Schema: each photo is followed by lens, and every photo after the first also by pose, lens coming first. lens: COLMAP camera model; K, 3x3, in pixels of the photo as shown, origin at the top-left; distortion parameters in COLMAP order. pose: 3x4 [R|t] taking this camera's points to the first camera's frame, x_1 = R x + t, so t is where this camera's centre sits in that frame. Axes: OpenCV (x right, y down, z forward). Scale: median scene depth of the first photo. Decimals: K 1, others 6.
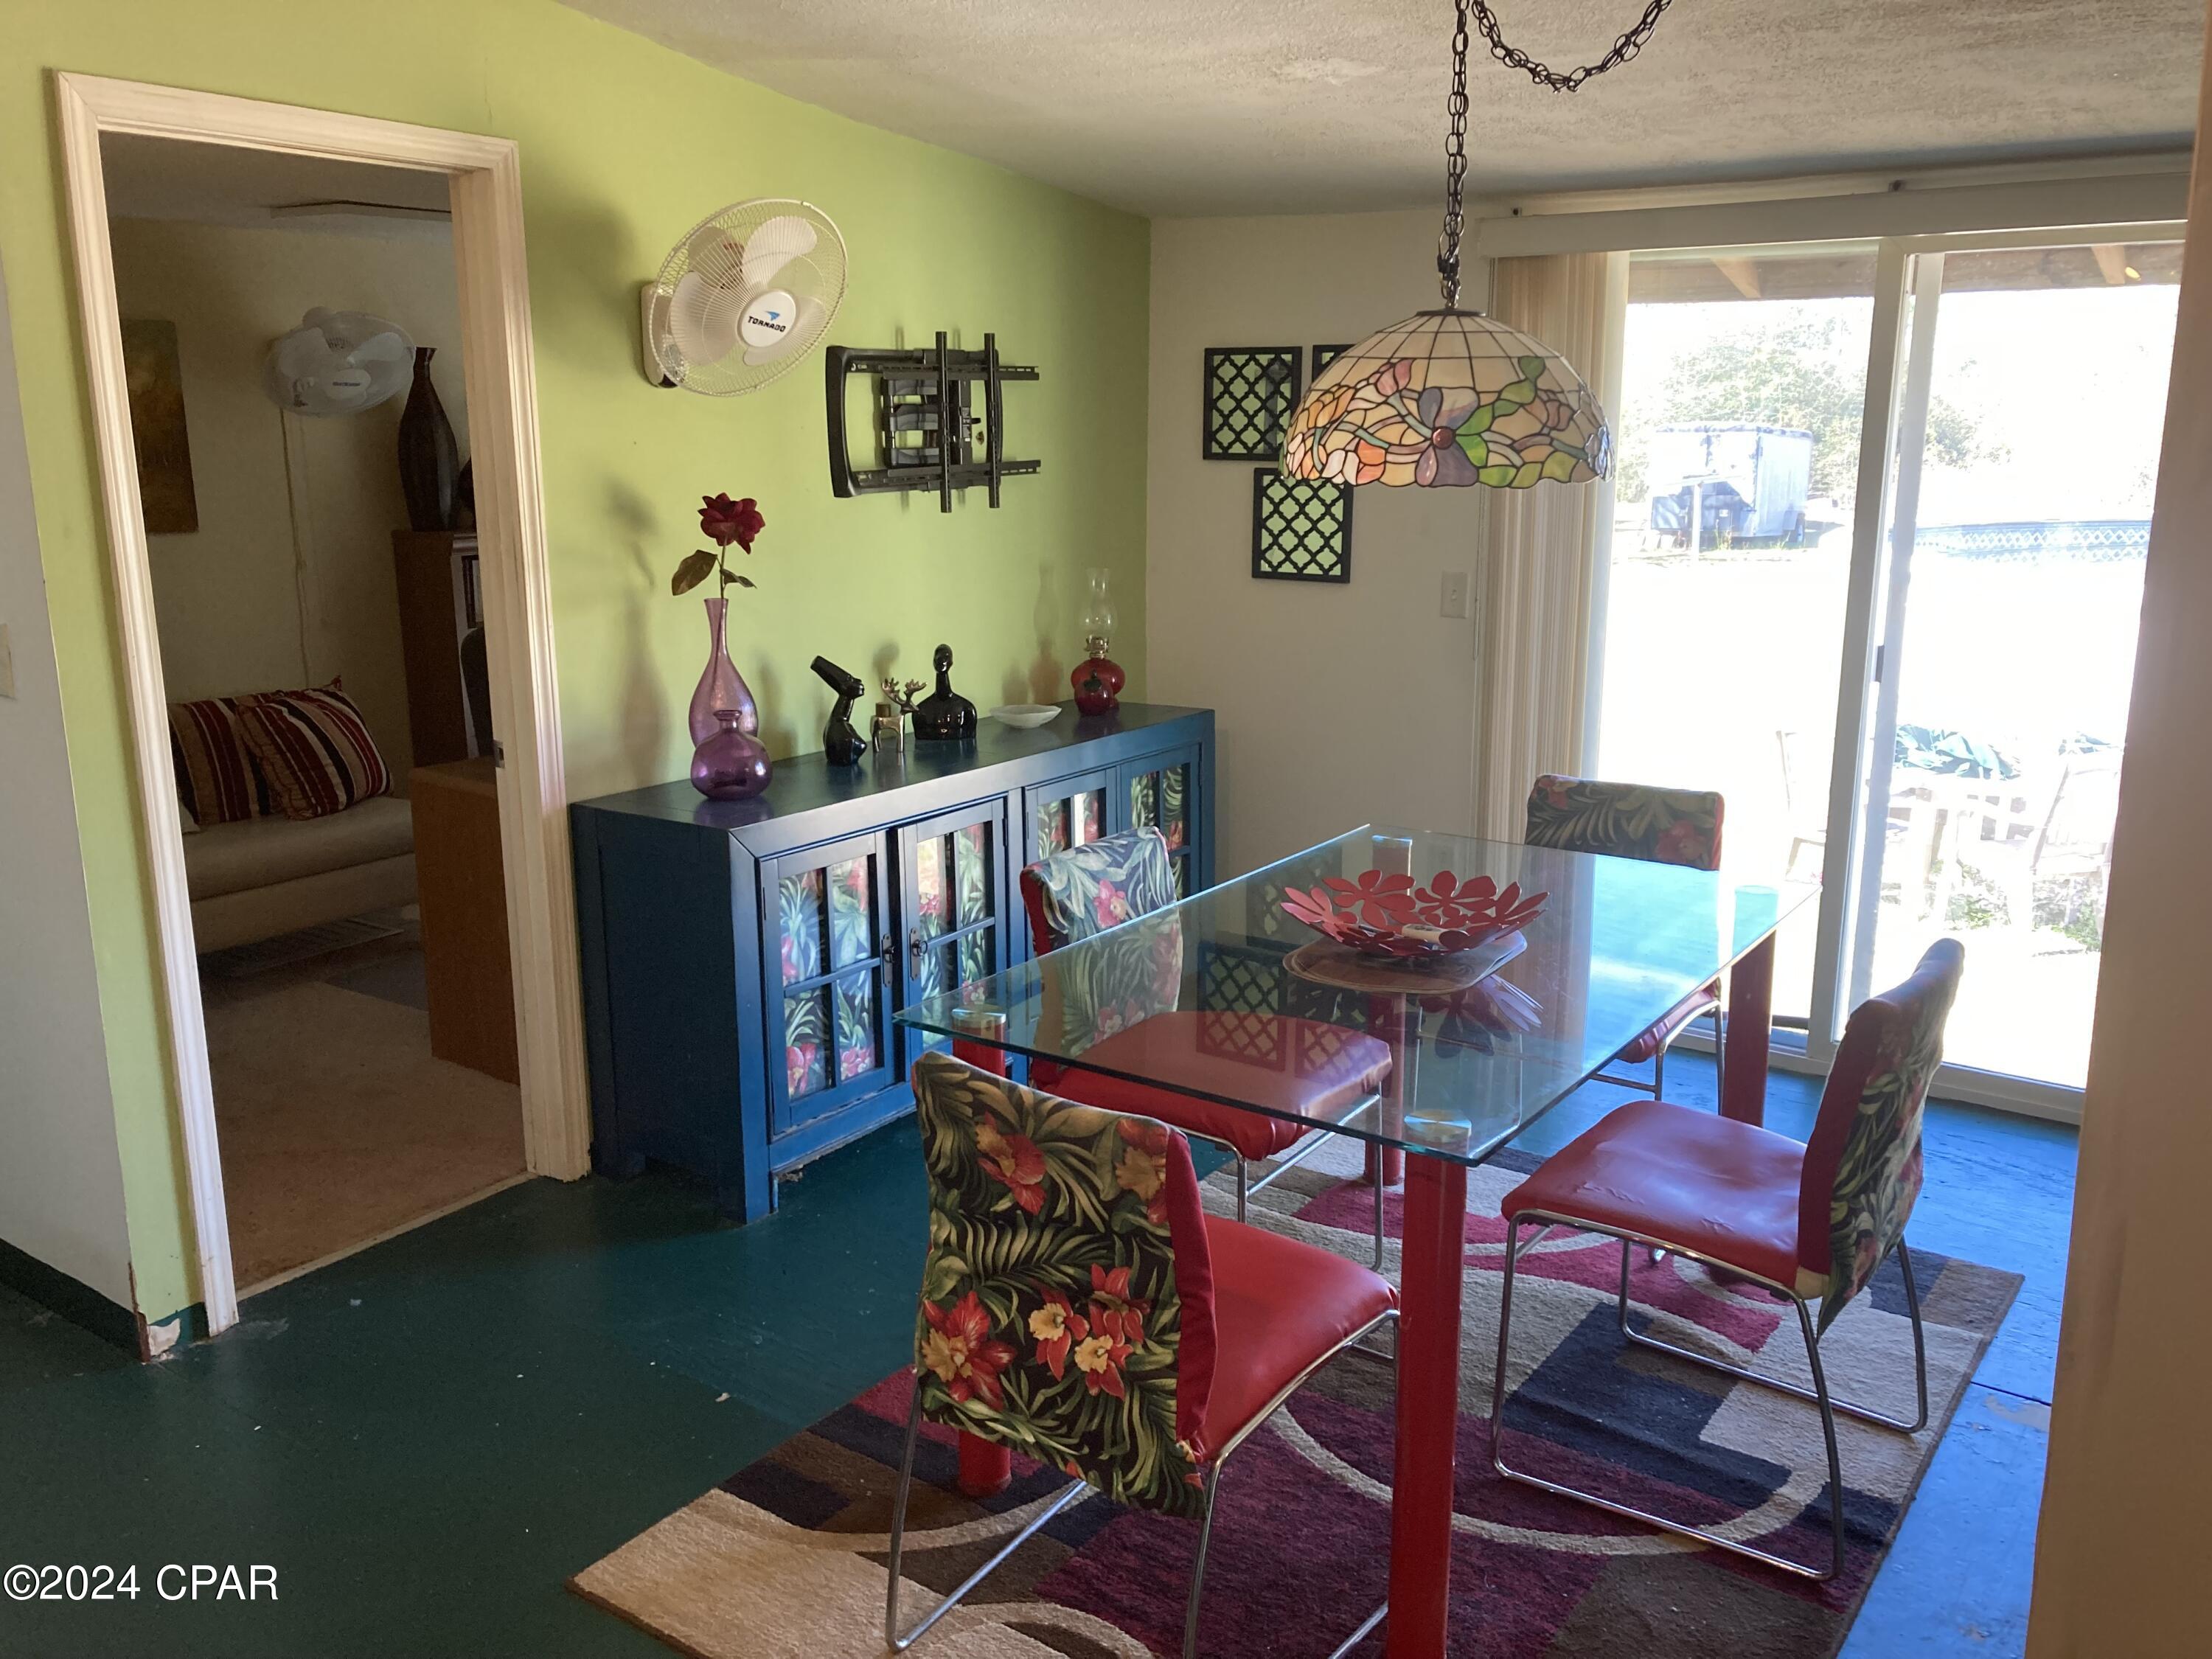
lens RADIAL K [[1828.9, 0, 1146.7], [0, 1828.9, 840.7], [0, 0, 1]] dist [0.044619, -0.056369]
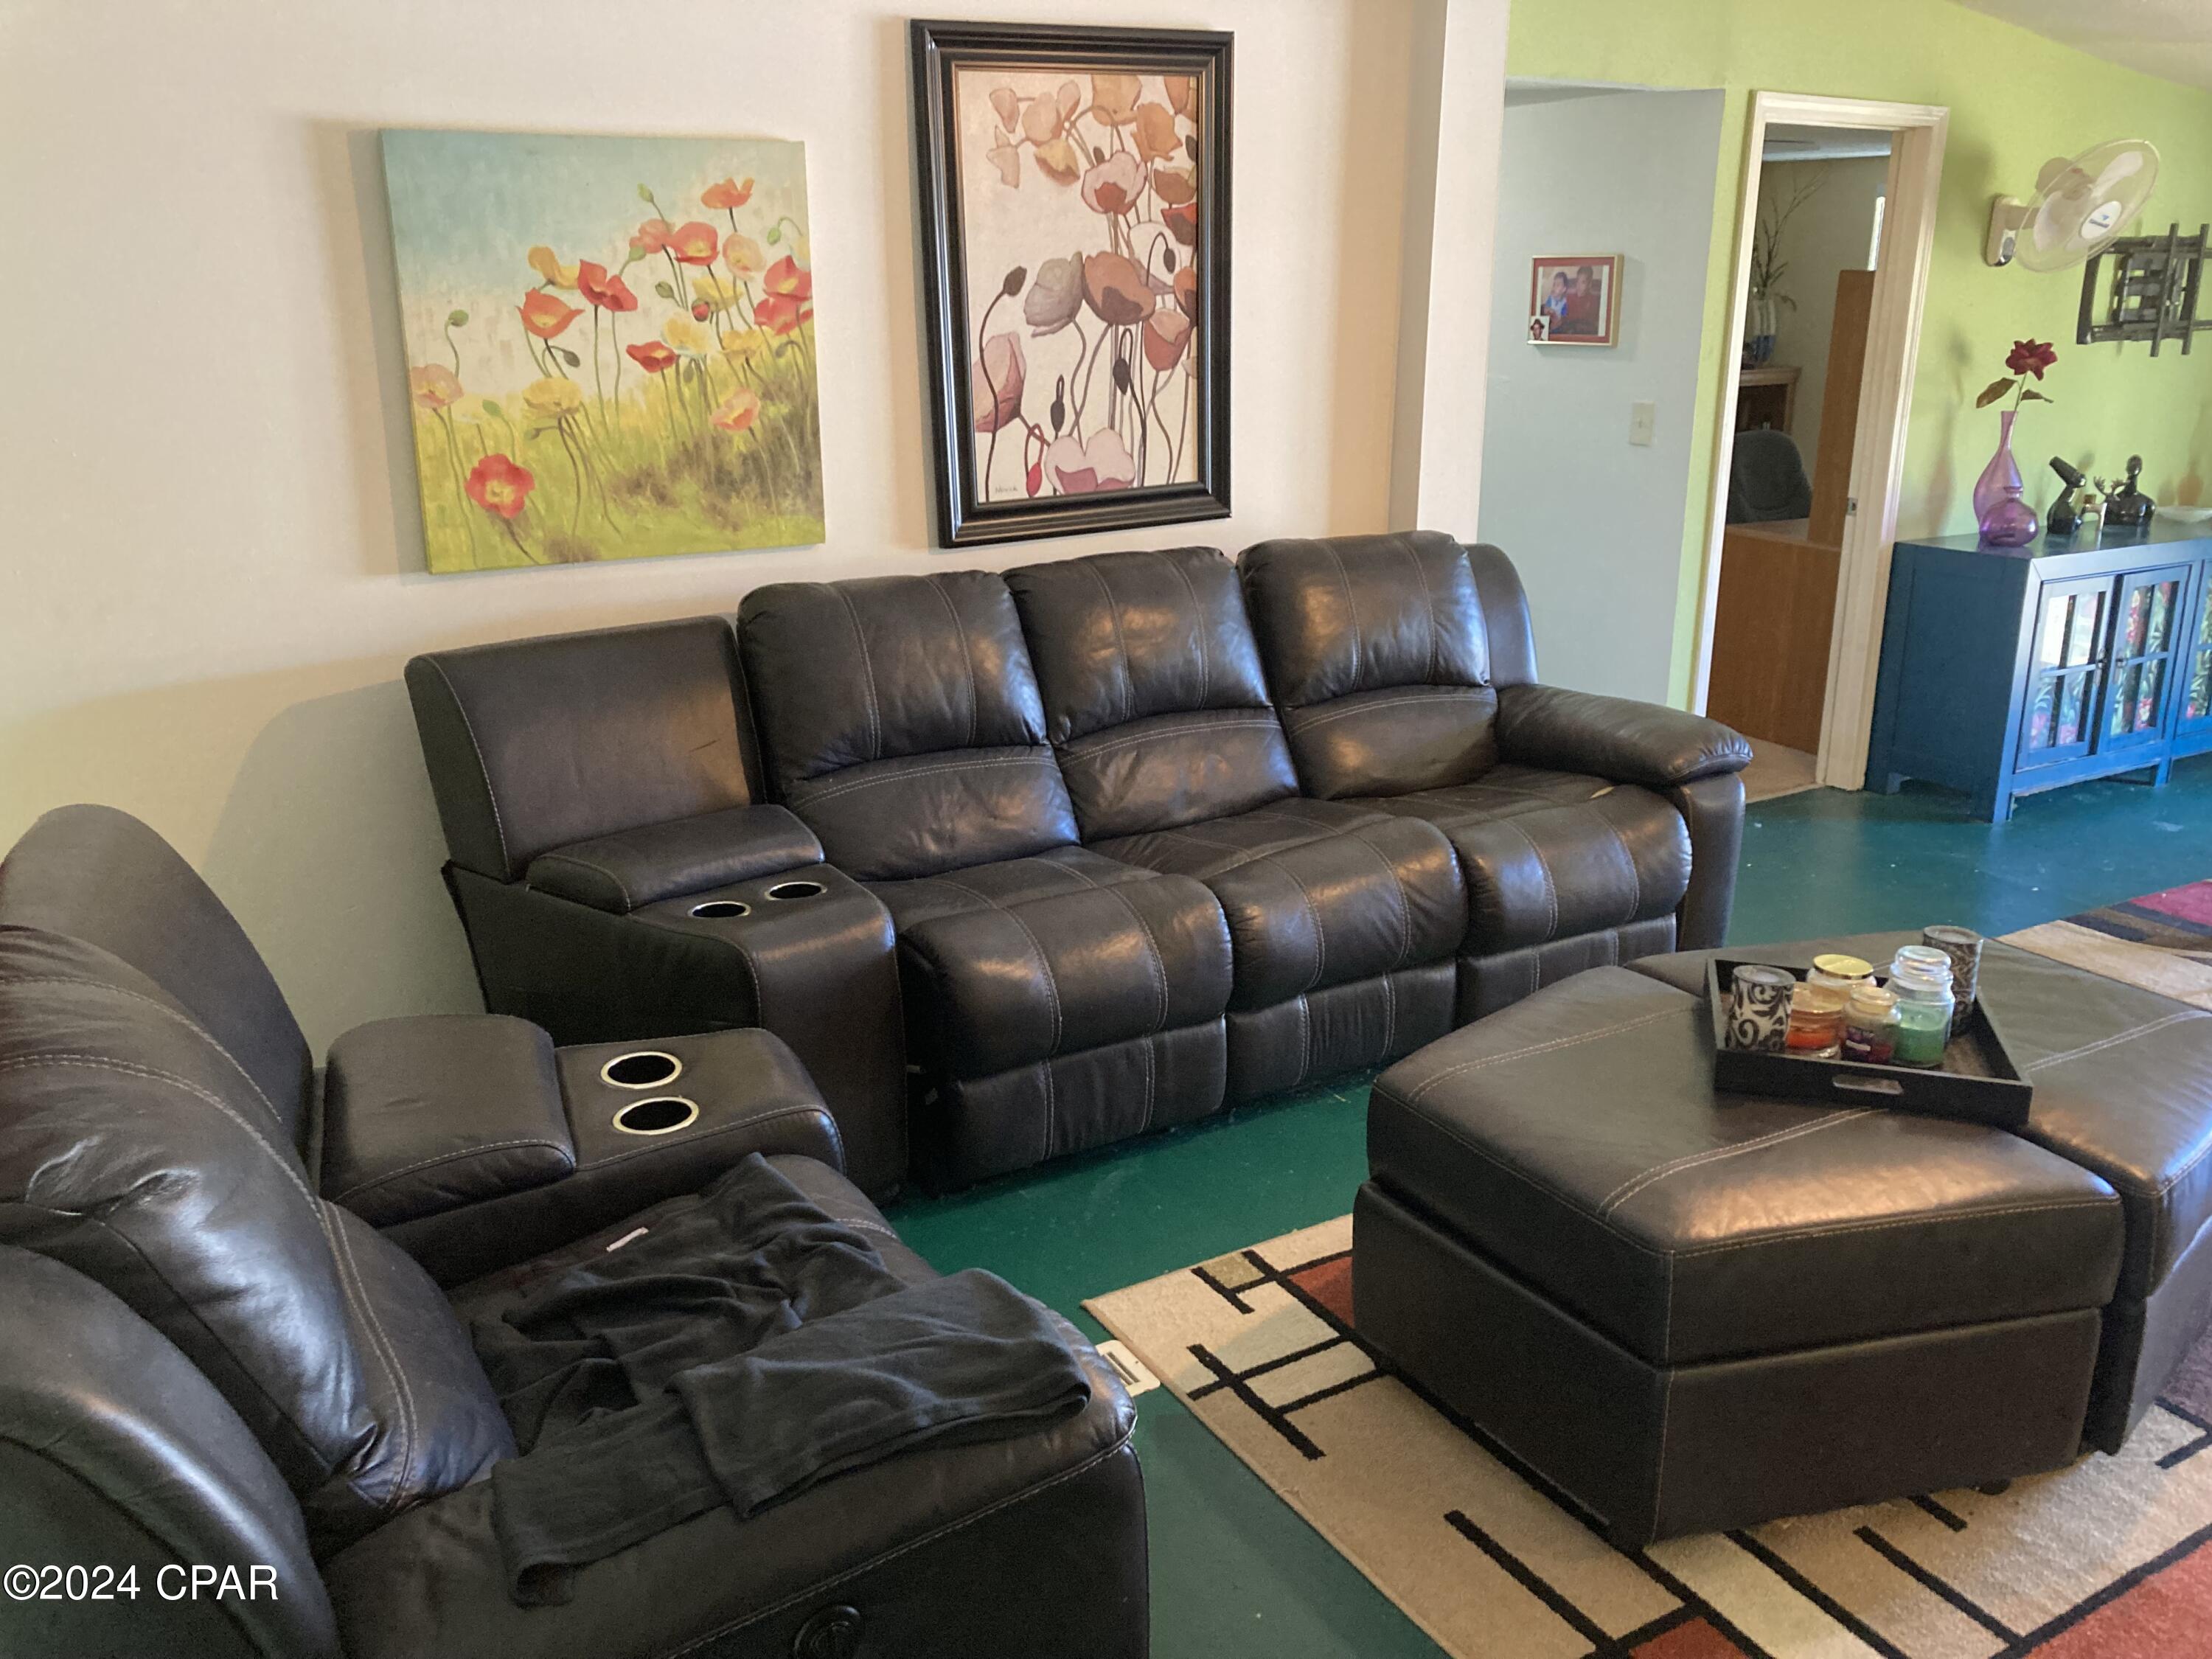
lens RADIAL K [[1828.9, 0, 1103.6], [0, 1828.9, 817.3], [0, 0, 1]] dist [0.044619, -0.056369]
pose [[0.907893, 0.120839, -0.401407, -0.258013], [-0.098752, 0.992255, 0.075354, 0.151533], [0.407404, -0.028773, 0.912795, -0.655496]]
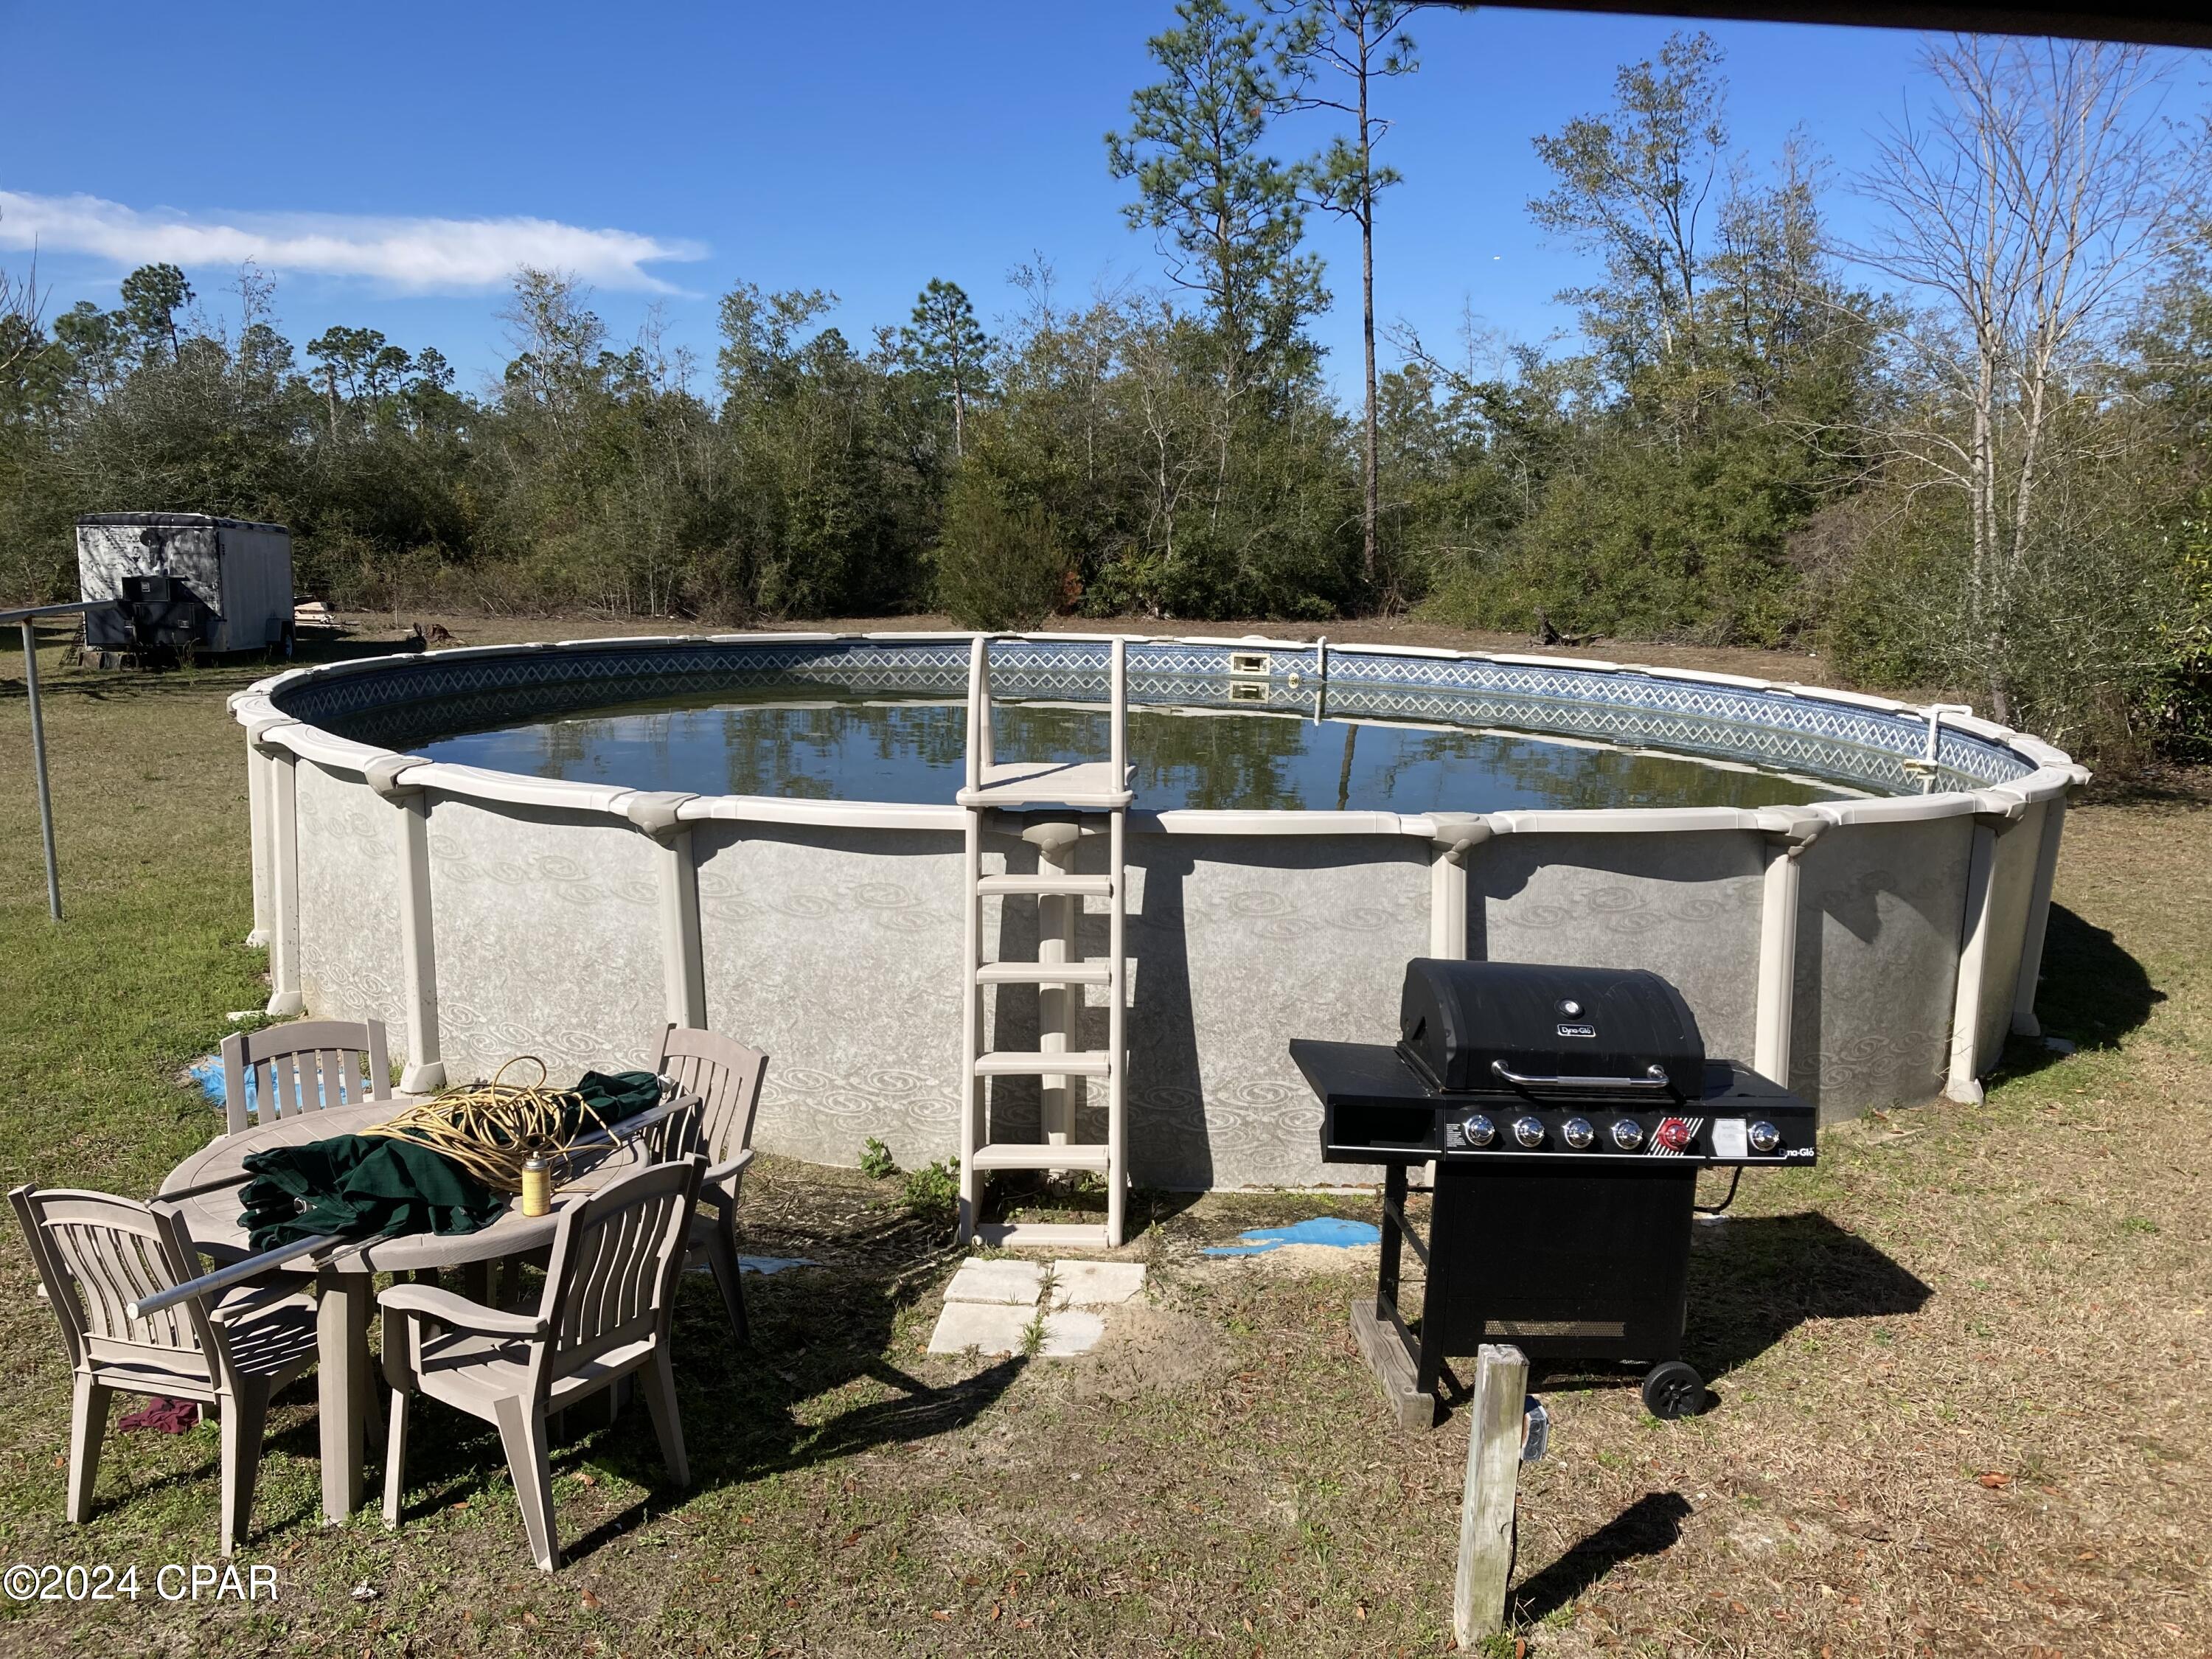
lens RADIAL K [[1828.9, 0, 1159.4], [0, 1828.9, 875.2], [0, 0, 1]] dist [0.044619, -0.056369]
pose [[0.727353, -0.114410, 0.676659, 0.037552], [0.133244, 0.990785, 0.024295, -0.017925], [-0.673204, 0.072490, 0.735895, 0.066715]]
